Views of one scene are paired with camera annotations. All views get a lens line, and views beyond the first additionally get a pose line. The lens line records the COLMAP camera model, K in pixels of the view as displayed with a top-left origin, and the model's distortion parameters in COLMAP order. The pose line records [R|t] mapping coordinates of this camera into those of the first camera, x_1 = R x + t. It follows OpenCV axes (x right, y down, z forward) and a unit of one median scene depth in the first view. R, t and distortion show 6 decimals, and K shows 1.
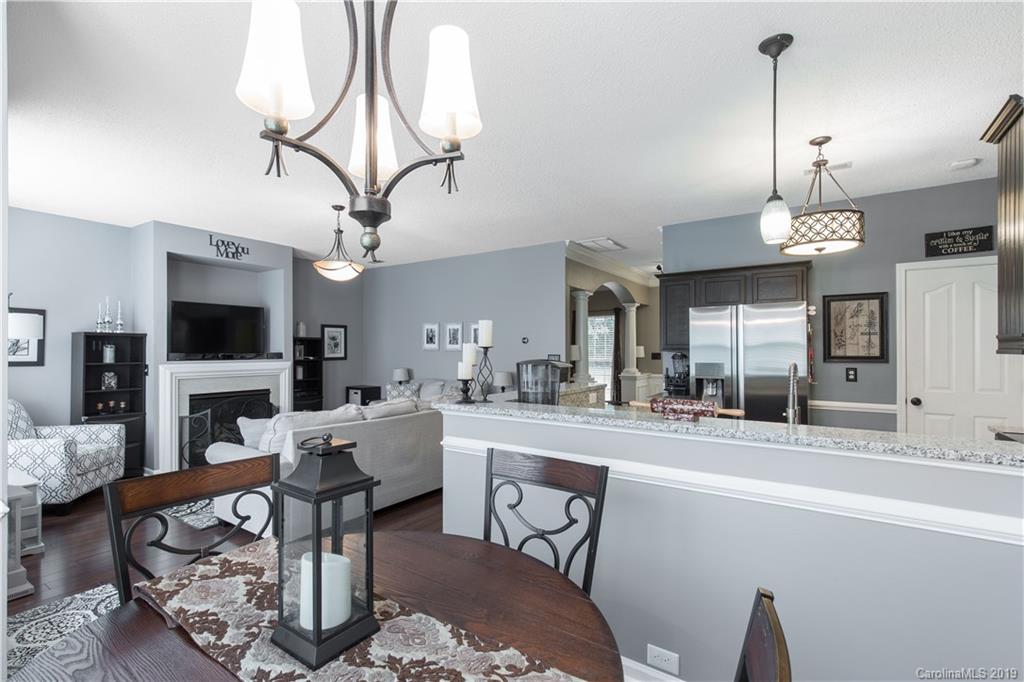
lens RADIAL K [[469.5, 0, 503.0], [0, 469.5, 346.6], [0, 0, 1]] dist [0.003972, -0.000658]
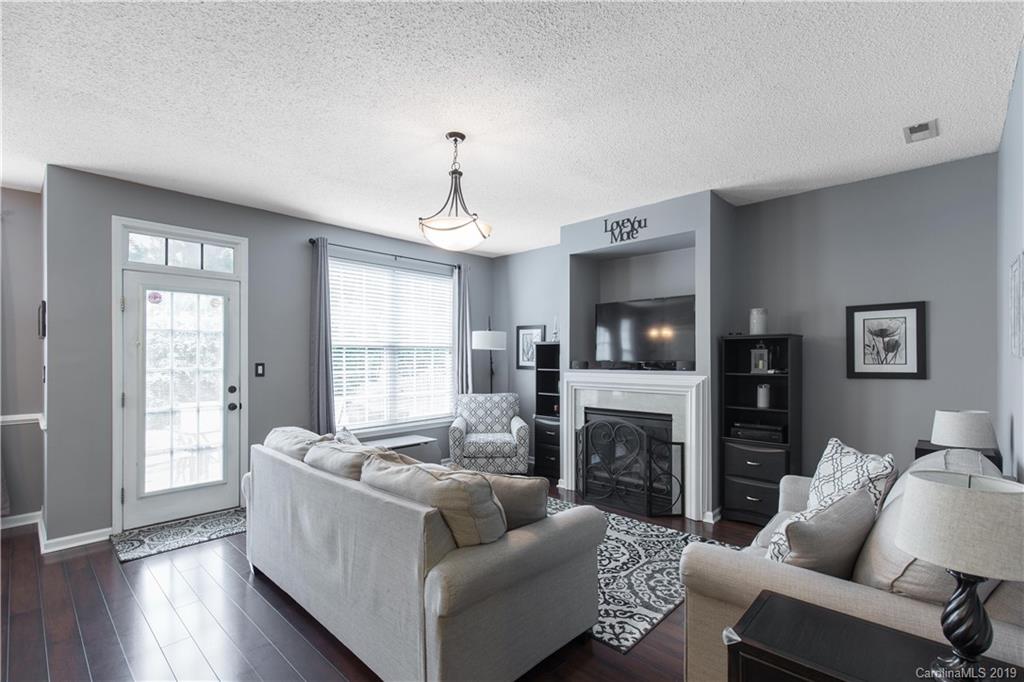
lens RADIAL K [[469.5, 0, 503.8], [0, 469.5, 354.7], [0, 0, 1]] dist [0.003972, -0.000658]
pose [[-0.158904, -0.013170, -0.987206, 0.223041], [0.002029, 0.999905, -0.013666, 0.013367], [0.987292, -0.004174, -0.158863, 0.918966]]
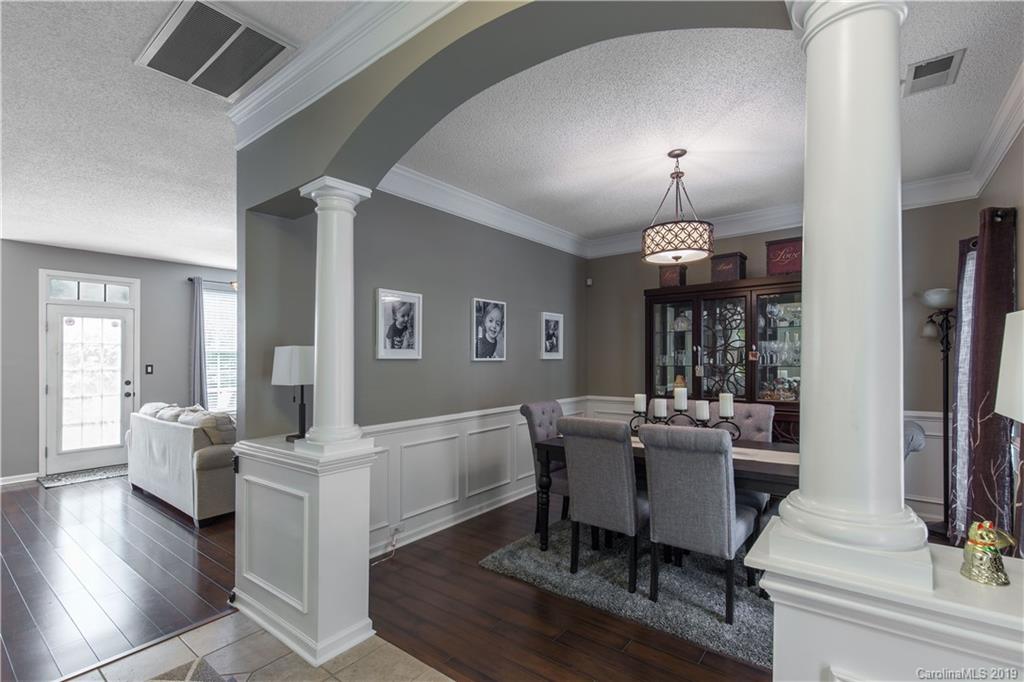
lens RADIAL K [[469.5, 0, 506.3], [0, 469.5, 348.0], [0, 0, 1]] dist [0.003972, -0.000658]
pose [[-0.056951, -0.025092, -0.998062, 0.603606], [0.012044, 0.999594, -0.025818, 0.015254], [0.998304, -0.013491, -0.056625, 1.322714]]
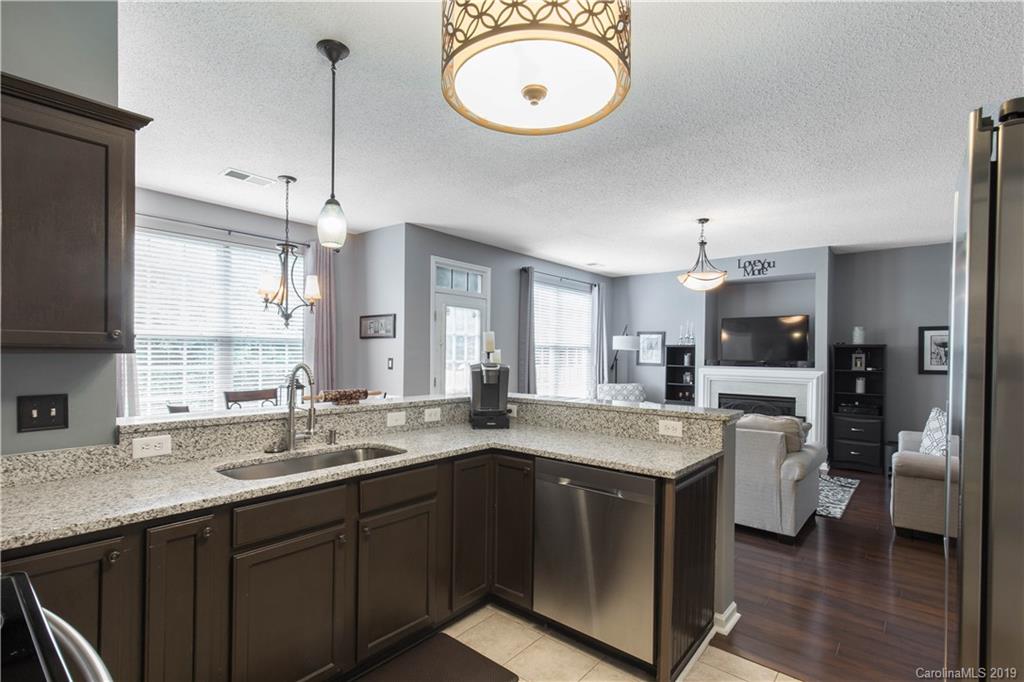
lens RADIAL K [[469.5, 0, 502.1], [0, 469.5, 349.9], [0, 0, 1]] dist [0.003972, -0.000658]
pose [[-0.122163, -0.017281, -0.992360, 0.591383], [-0.012608, 0.999795, -0.015859, 0.014000], [0.992430, 0.010574, -0.122356, 0.537961]]
